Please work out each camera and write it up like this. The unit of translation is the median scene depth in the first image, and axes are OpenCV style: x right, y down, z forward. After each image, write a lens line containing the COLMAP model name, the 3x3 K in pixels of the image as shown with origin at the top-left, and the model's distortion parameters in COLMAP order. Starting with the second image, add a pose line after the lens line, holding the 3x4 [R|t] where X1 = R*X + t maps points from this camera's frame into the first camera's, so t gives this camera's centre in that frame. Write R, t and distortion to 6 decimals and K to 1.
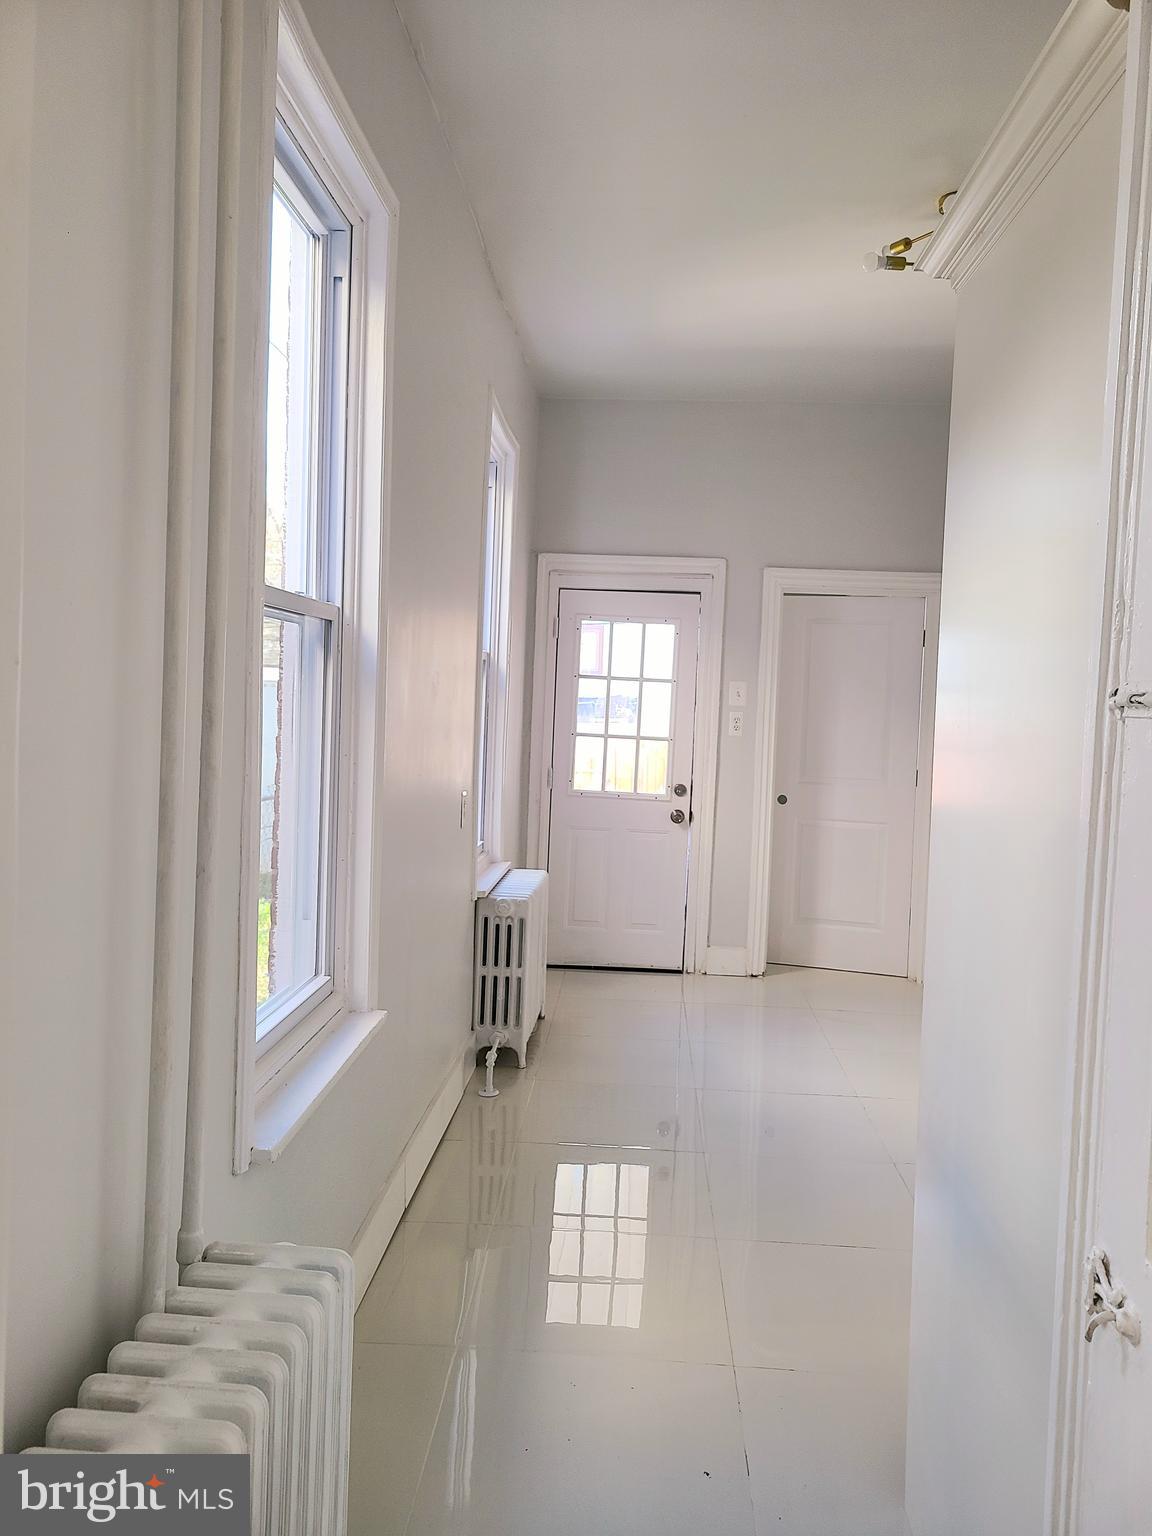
lens RADIAL K [[1167.0, 0, 572.0], [0, 1167.0, 732.0], [0, 0, 1]] dist [0.022230, -0.002661]
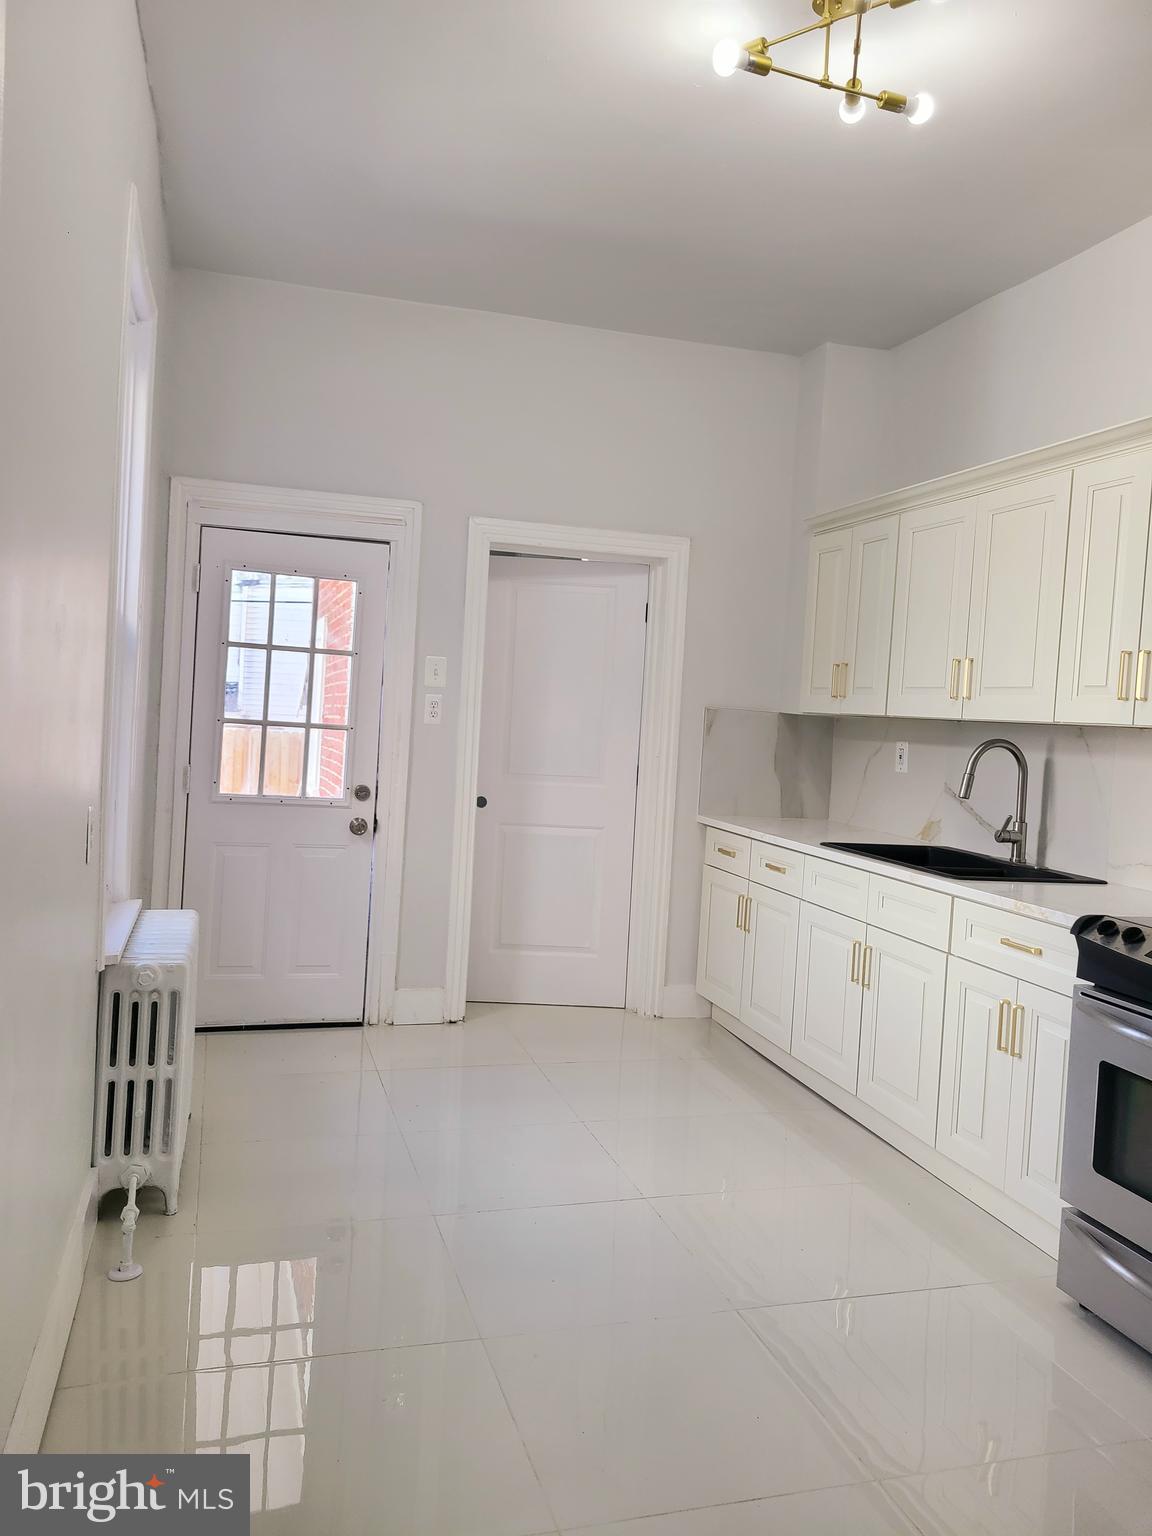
lens RADIAL K [[1167.0, 0, 572.0], [0, 1167.0, 732.0], [0, 0, 1]] dist [0.022230, -0.002661]
pose [[0.938770, 0.005644, 0.344498, -0.045877], [-0.007954, 0.999954, 0.005294, 0.003684], [-0.344452, -0.007710, 0.938772, 0.215859]]
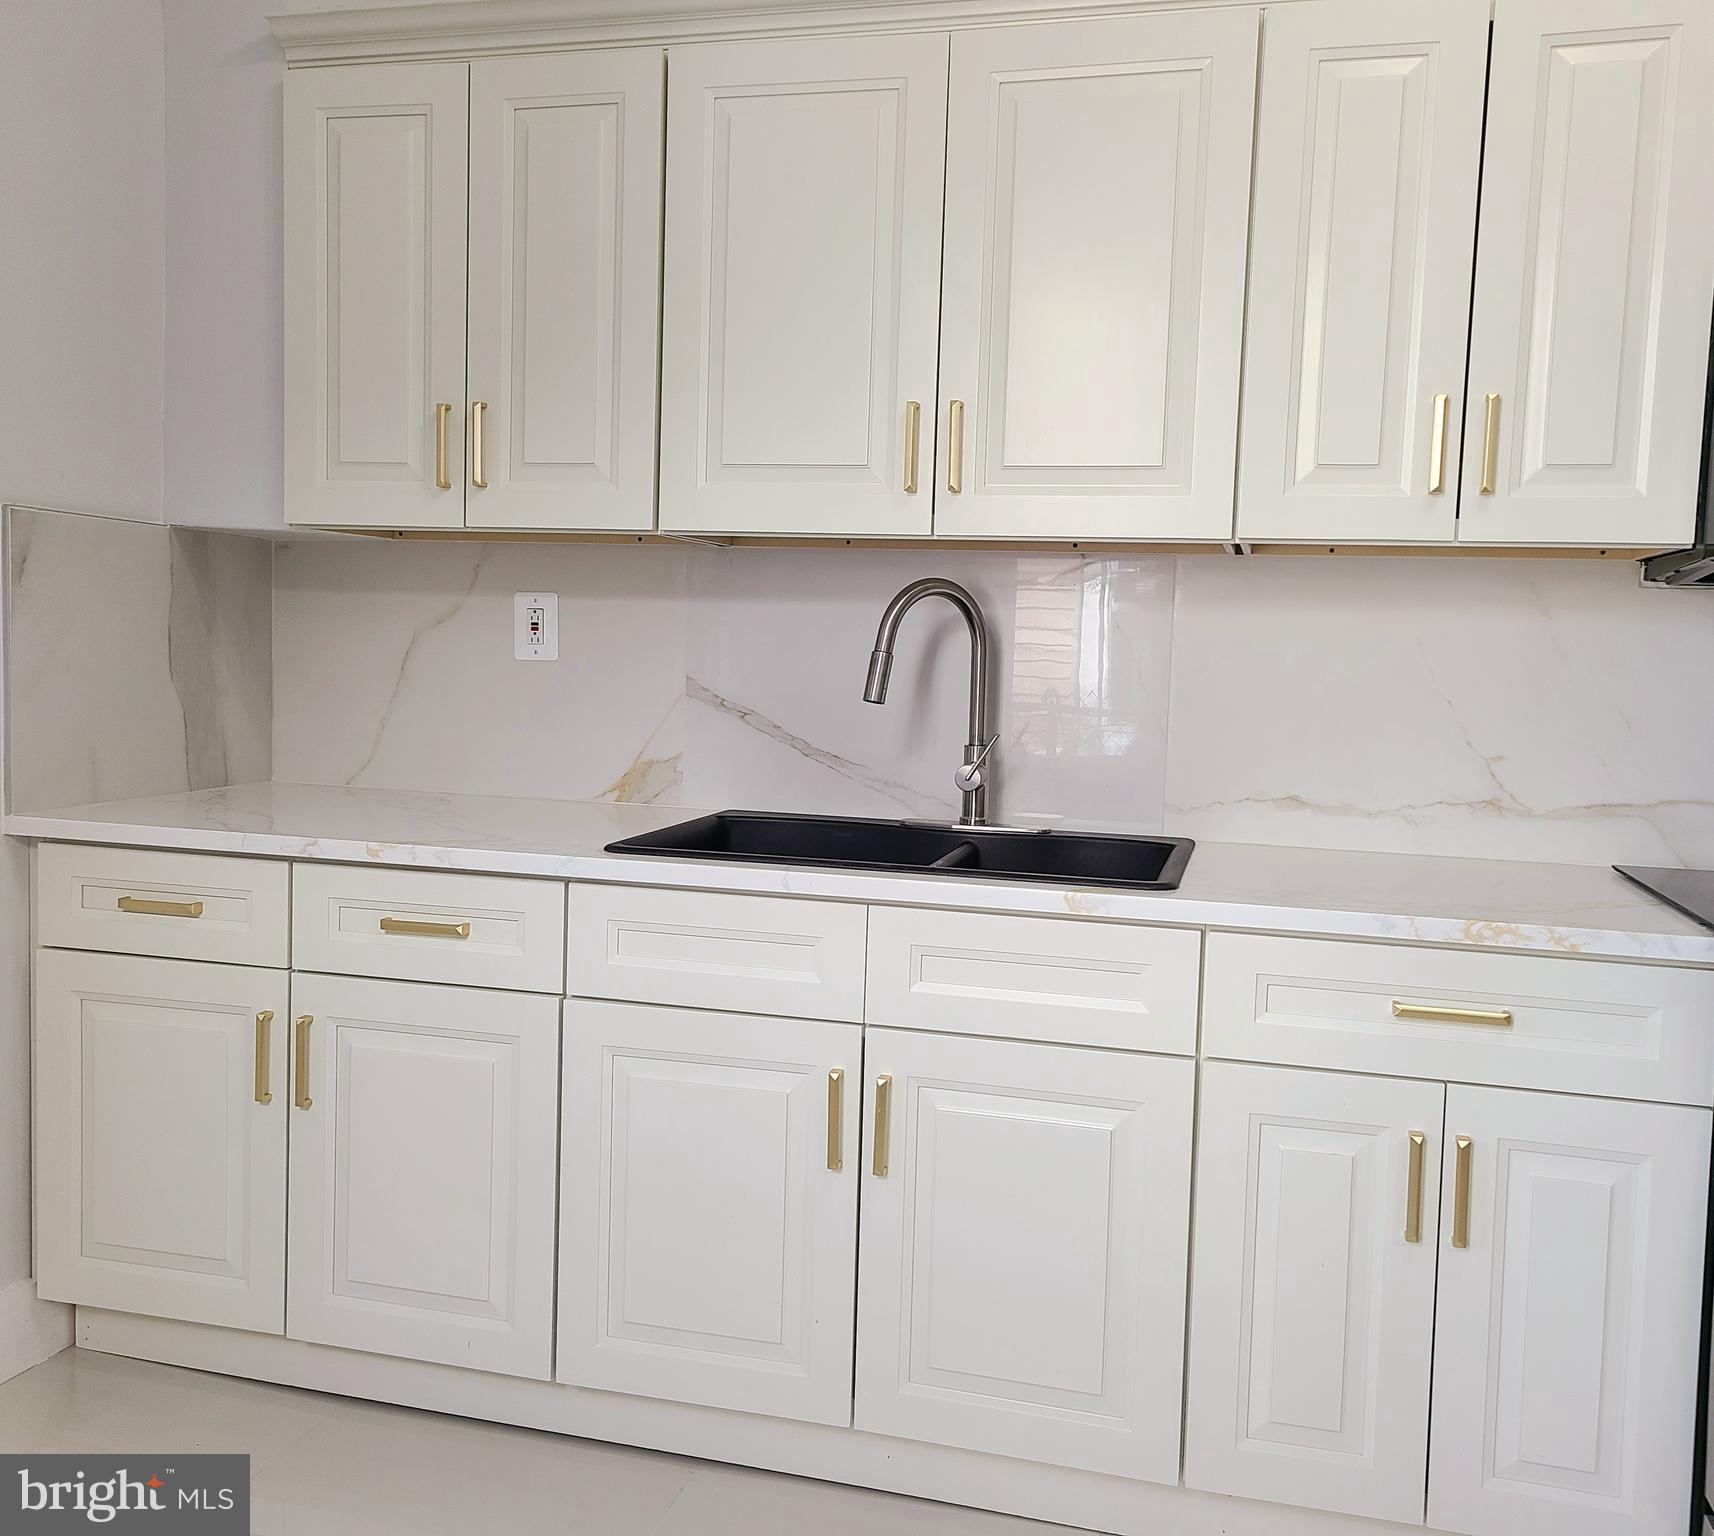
lens RADIAL K [[1529.4, 0, 858.1], [0, 1529.4, 748.8], [0, 0, 1]] dist [0.021746, -0.002798]
pose [[0.191265, -0.110059, 0.975348, -0.007272], [0.007416, 0.993827, 0.110690, 0.009067], [-0.981510, -0.013938, 0.190901, 0.694142]]
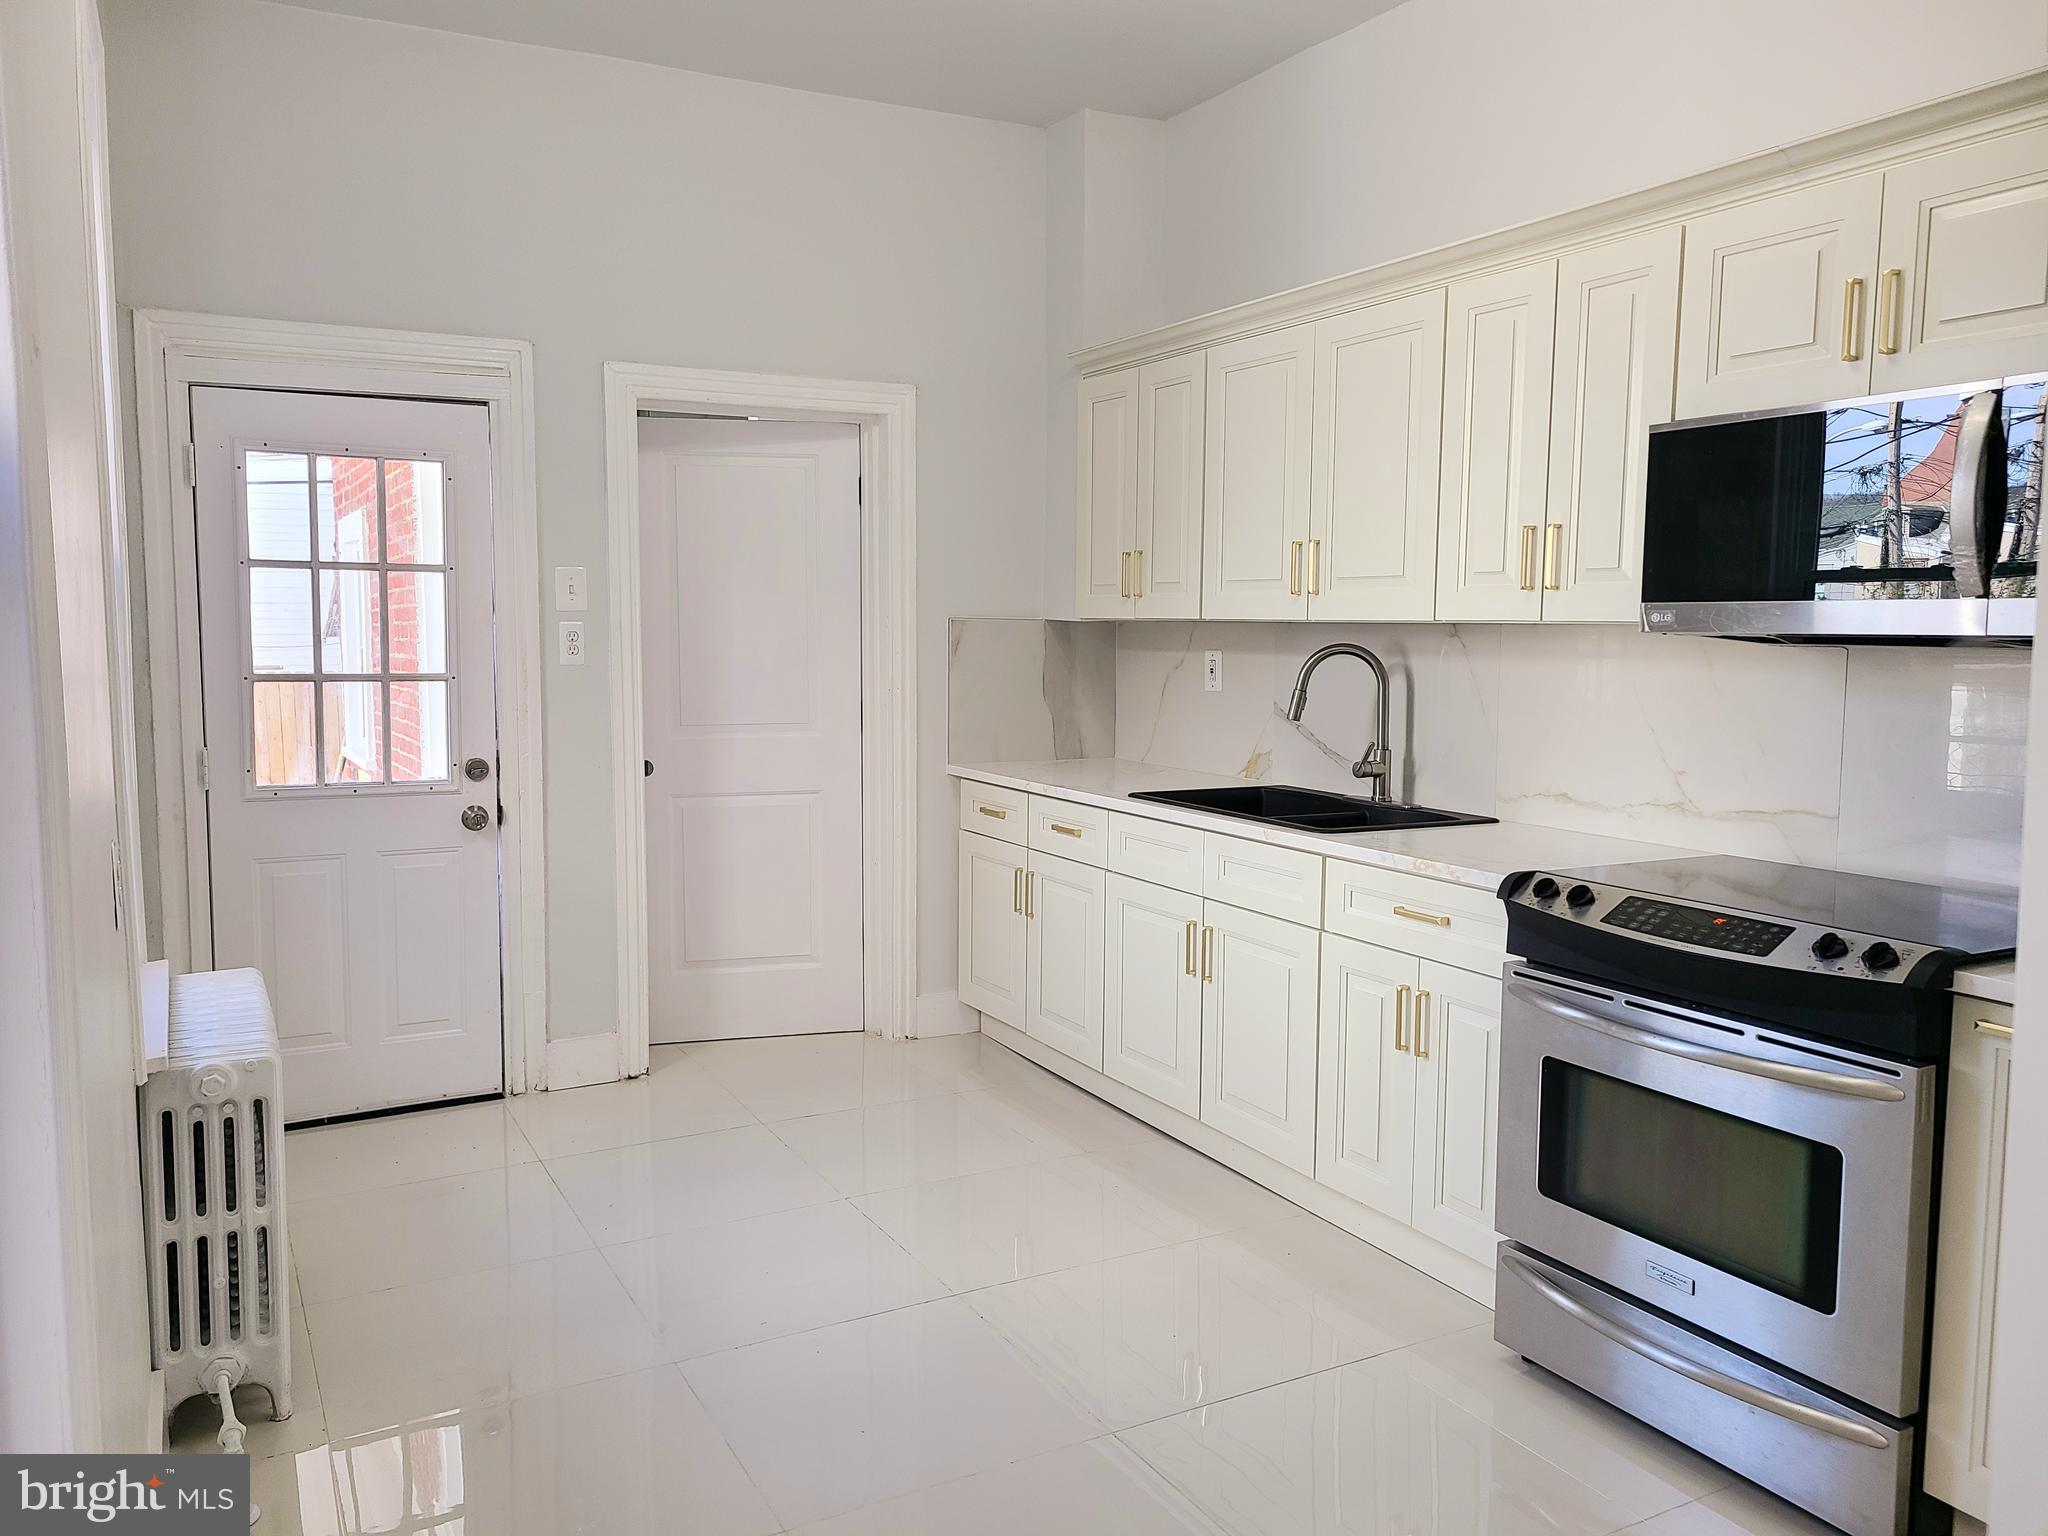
lens RADIAL K [[1547.2, 0, 994.6], [0, 1547.2, 745.1], [0, 0, 1]] dist [0.043629, -0.047276]
pose [[0.851979, -0.081837, 0.517141, -0.075724], [0.047080, 0.995682, 0.080003, -0.008143], [-0.521455, -0.043814, 0.852153, 0.258262]]
